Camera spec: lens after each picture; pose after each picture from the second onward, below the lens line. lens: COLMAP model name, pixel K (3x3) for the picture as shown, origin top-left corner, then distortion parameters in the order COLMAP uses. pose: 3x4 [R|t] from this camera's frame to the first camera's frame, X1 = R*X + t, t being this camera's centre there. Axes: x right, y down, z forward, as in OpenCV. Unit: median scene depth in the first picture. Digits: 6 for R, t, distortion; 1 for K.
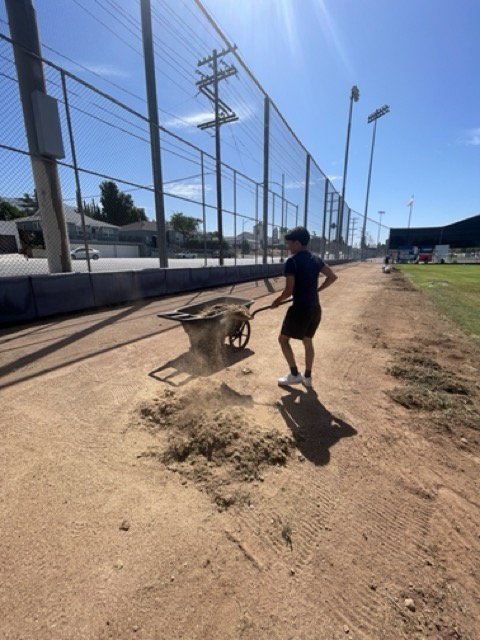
lens RADIAL K [[254.2, 0, 240.0], [0, 254.2, 320.0], [0, 0, 1]] dist [-0.007915, -0.000087]
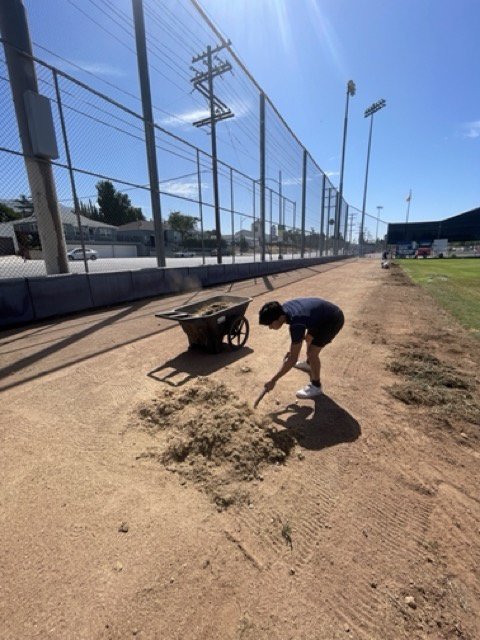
lens RADIAL K [[254.2, 0, 240.0], [0, 254.2, 320.0], [0, 0, 1]] dist [-0.007915, -0.000087]
pose [[0.999830, -0.018412, 0.001037, 0.003939], [0.018403, 0.999800, 0.007881, -0.000851], [-0.001182, -0.007861, 0.999968, 0.002762]]
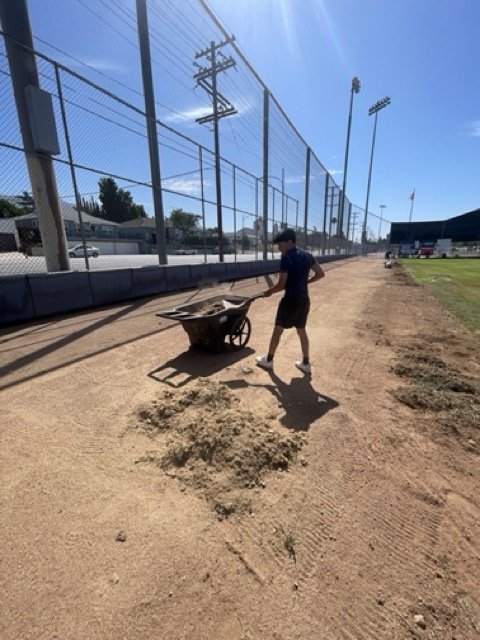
lens RADIAL K [[254.2, 0, 240.0], [0, 254.2, 320.0], [0, 0, 1]] dist [-0.007915, -0.000087]
pose [[0.999953, -0.009027, -0.003434, 0.001836], [0.009077, 0.999849, 0.014851, -0.005354], [0.003299, -0.014881, 0.999884, 0.013131]]
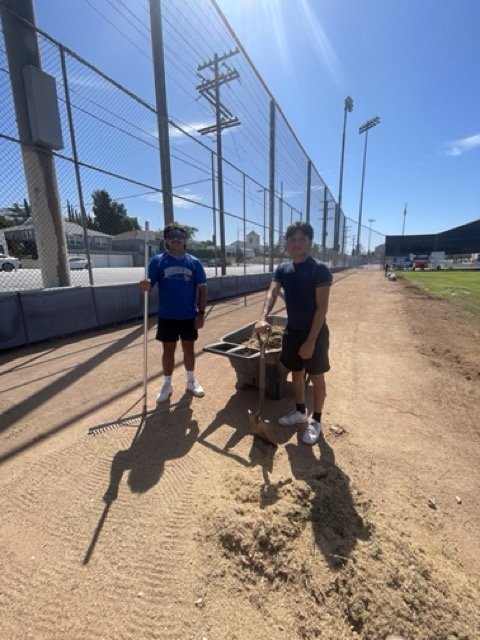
lens RADIAL K [[254.2, 0, 240.0], [0, 254.2, 320.0], [0, 0, 1]] dist [-0.007915, -0.000087]
pose [[0.999481, -0.015561, 0.028209, -0.150563], [0.016436, 0.999383, -0.031044, -0.047514], [-0.027709, 0.031492, 0.999120, 0.179248]]
